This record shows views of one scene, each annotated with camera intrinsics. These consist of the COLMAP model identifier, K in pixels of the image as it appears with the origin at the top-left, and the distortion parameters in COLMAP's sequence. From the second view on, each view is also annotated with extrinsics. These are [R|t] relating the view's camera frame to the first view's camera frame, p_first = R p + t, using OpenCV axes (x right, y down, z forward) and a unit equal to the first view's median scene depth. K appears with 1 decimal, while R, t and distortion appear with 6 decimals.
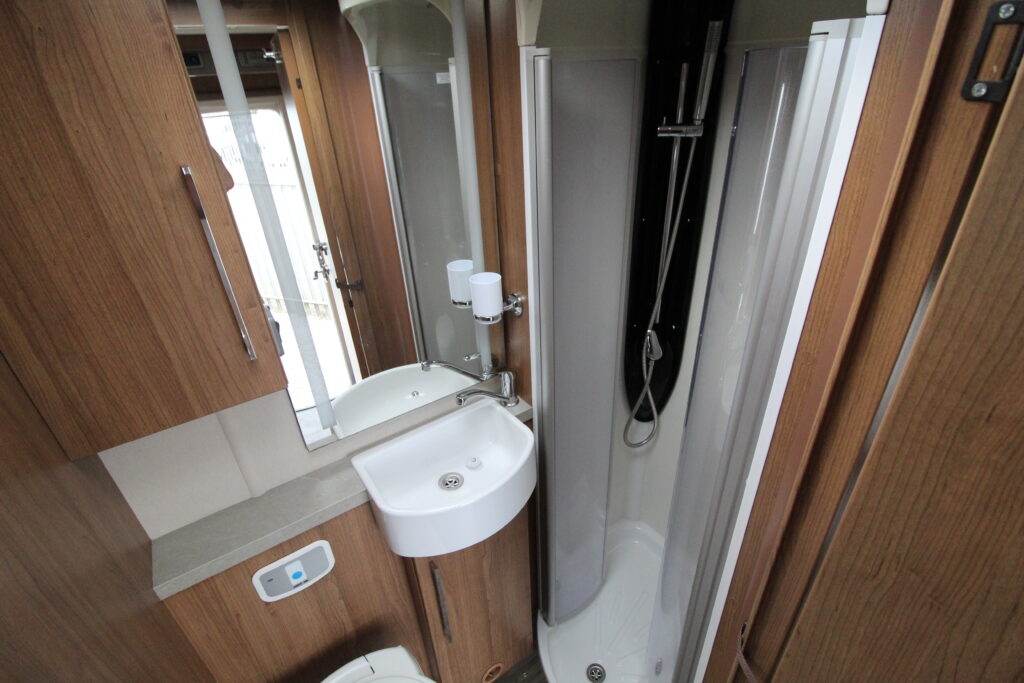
lens RADIAL K [[477.4, 0, 516.9], [0, 477.4, 338.6], [0, 0, 1]] dist [-0.002587, -0.012275]
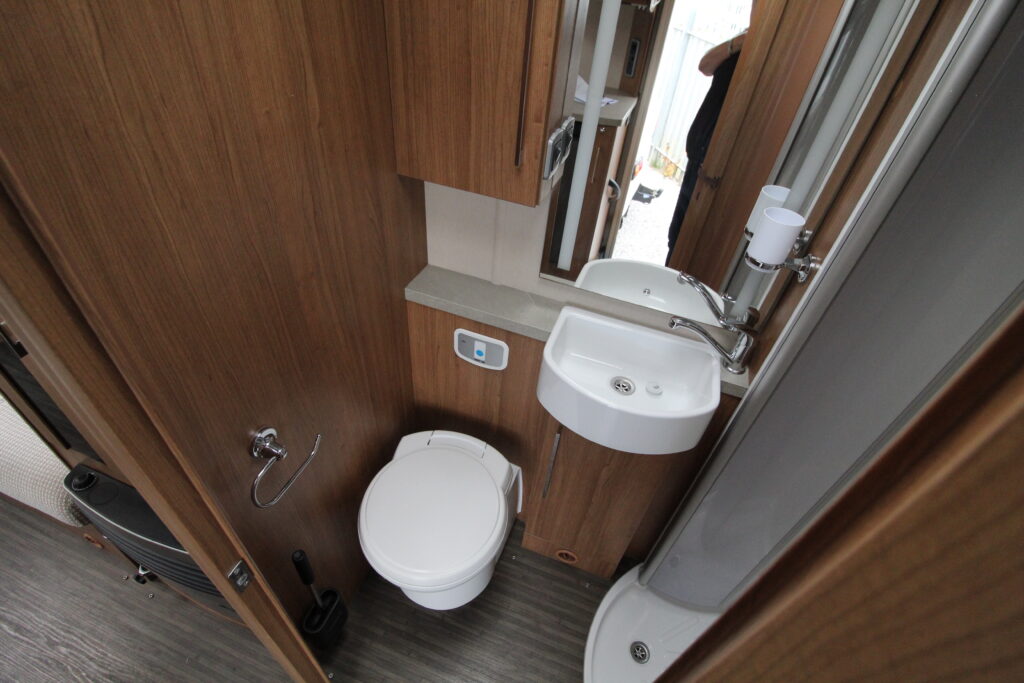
lens RADIAL K [[477.4, 0, 516.9], [0, 477.4, 338.6], [0, 0, 1]] dist [-0.002587, -0.012275]
pose [[0.571273, 0.611382, -0.547593, 0.247063], [-0.492354, 0.789076, 0.367350, -0.038296], [0.656684, 0.059752, 0.751795, 0.118082]]
